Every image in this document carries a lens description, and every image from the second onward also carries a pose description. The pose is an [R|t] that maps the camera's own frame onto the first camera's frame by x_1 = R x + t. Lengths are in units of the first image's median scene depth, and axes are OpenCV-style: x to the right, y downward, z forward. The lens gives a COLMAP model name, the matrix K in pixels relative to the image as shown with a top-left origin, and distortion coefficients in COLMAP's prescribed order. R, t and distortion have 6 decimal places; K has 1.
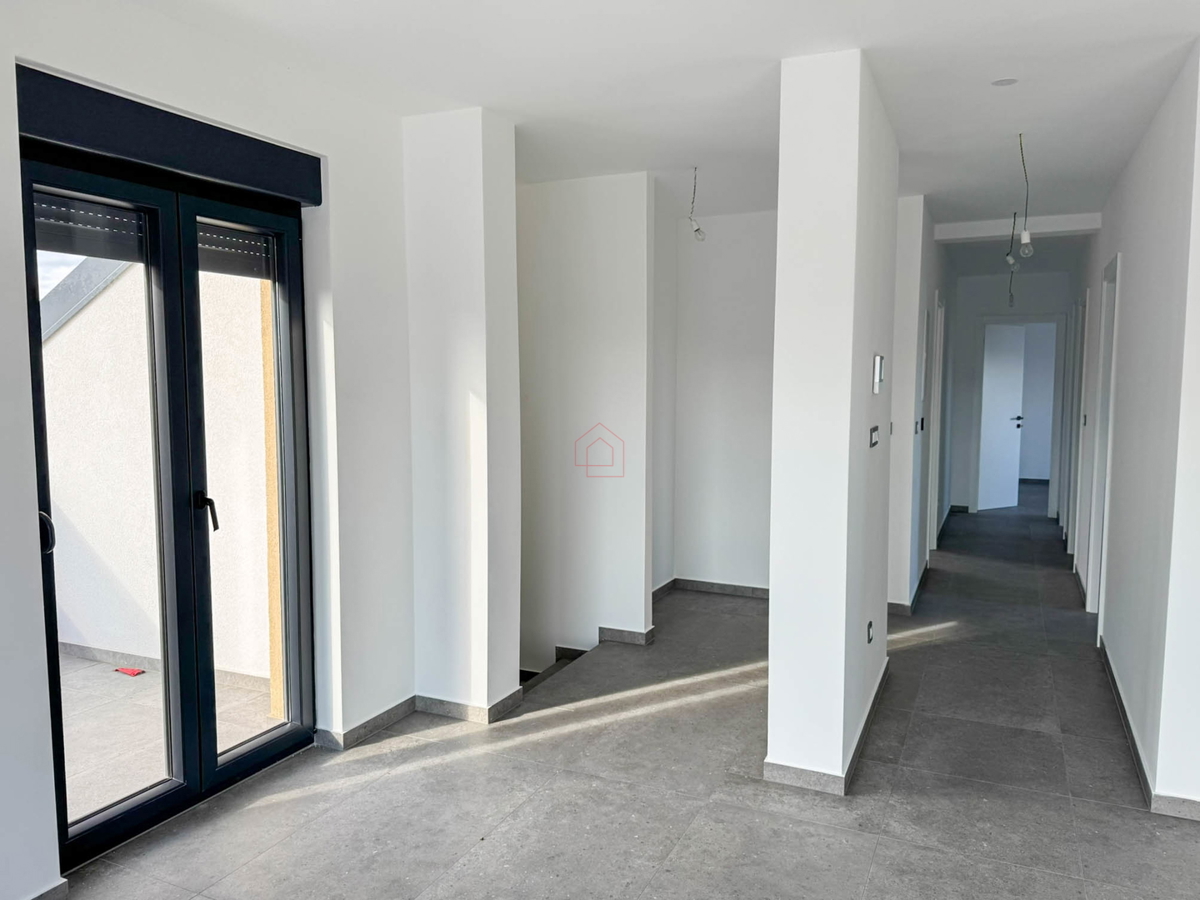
lens RADIAL K [[854.5, 0, 602.9], [0, 854.5, 451.7], [0, 0, 1]] dist [0.050307, -0.059770]
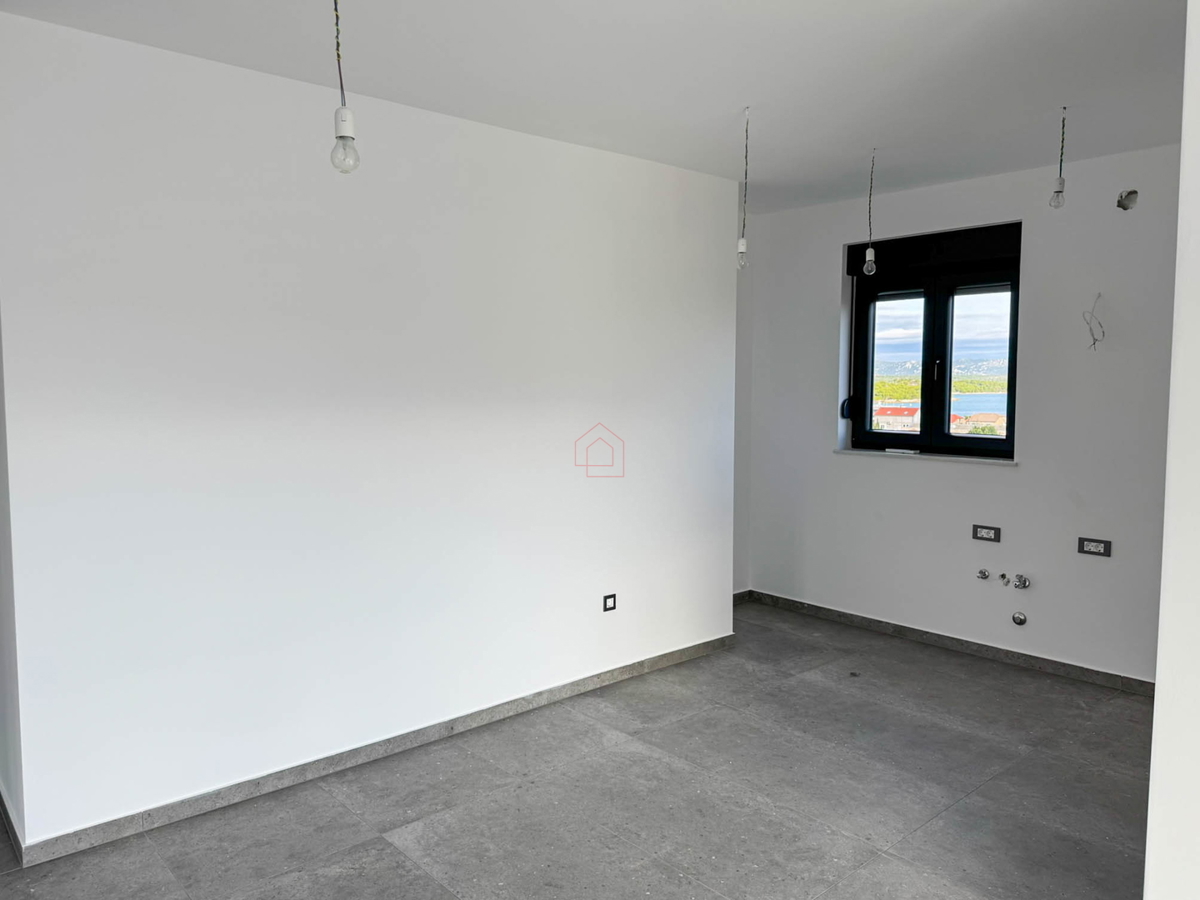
lens RADIAL K [[854.5, 0, 597.7], [0, 854.5, 443.8], [0, 0, 1]] dist [0.050307, -0.059770]
pose [[0.394069, -0.068170, 0.916549, 0.067151], [0.079654, 0.996026, 0.039834, -0.008590], [-0.915623, 0.057310, 0.397933, 0.059074]]
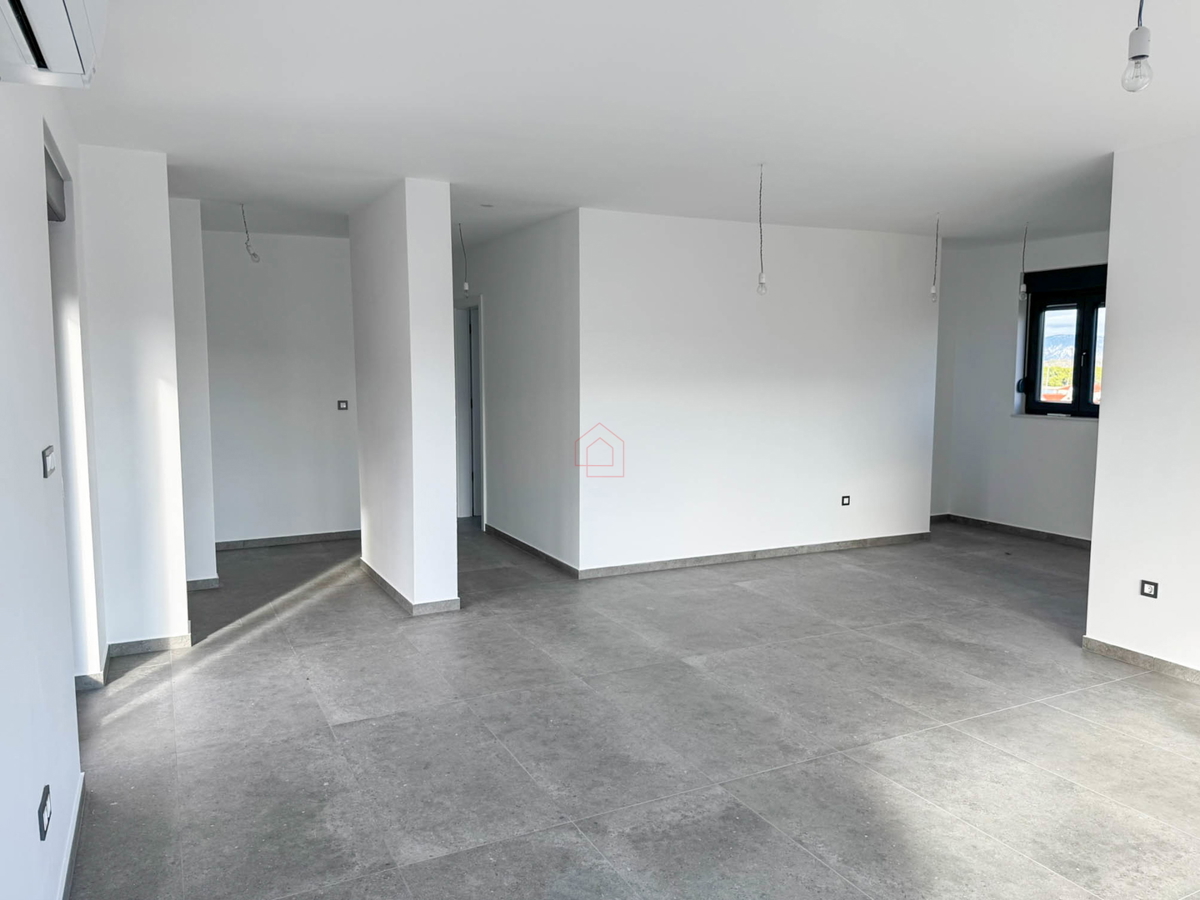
lens RADIAL K [[854.5, 0, 588.7], [0, 854.5, 449.4], [0, 0, 1]] dist [0.050307, -0.059770]
pose [[0.623814, -0.076524, 0.777818, -0.780337], [0.067988, 0.996736, 0.043534, 0.016820], [-0.778610, 0.025725, 0.626981, -0.263343]]
